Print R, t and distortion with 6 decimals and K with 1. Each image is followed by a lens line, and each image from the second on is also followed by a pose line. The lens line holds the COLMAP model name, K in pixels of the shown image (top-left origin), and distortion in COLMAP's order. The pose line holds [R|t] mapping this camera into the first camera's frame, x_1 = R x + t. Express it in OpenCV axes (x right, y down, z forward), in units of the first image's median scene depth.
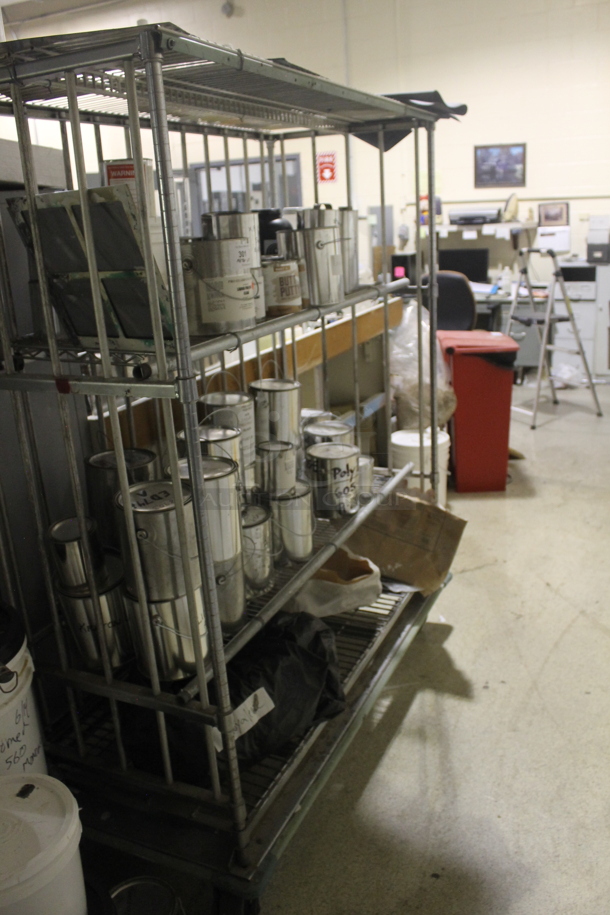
lens RADIAL K [[770.8, 0, 304.2], [0, 770.8, 453.0], [0, 0, 1]] dist [-0.014454, -0.002948]
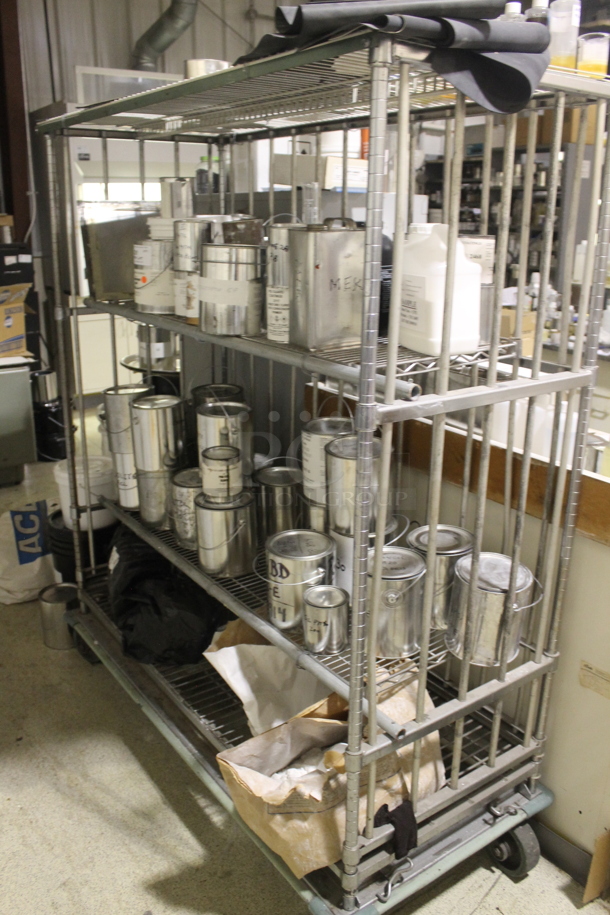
lens RADIAL K [[770.8, 0, 303.7], [0, 770.8, 462.8], [0, 0, 1]] dist [-0.014454, -0.002948]
pose [[-0.486442, 0.302580, -0.819646, 0.675753], [-0.258787, 0.846126, 0.465940, -0.445245], [0.834508, 0.438767, -0.333287, 1.285321]]
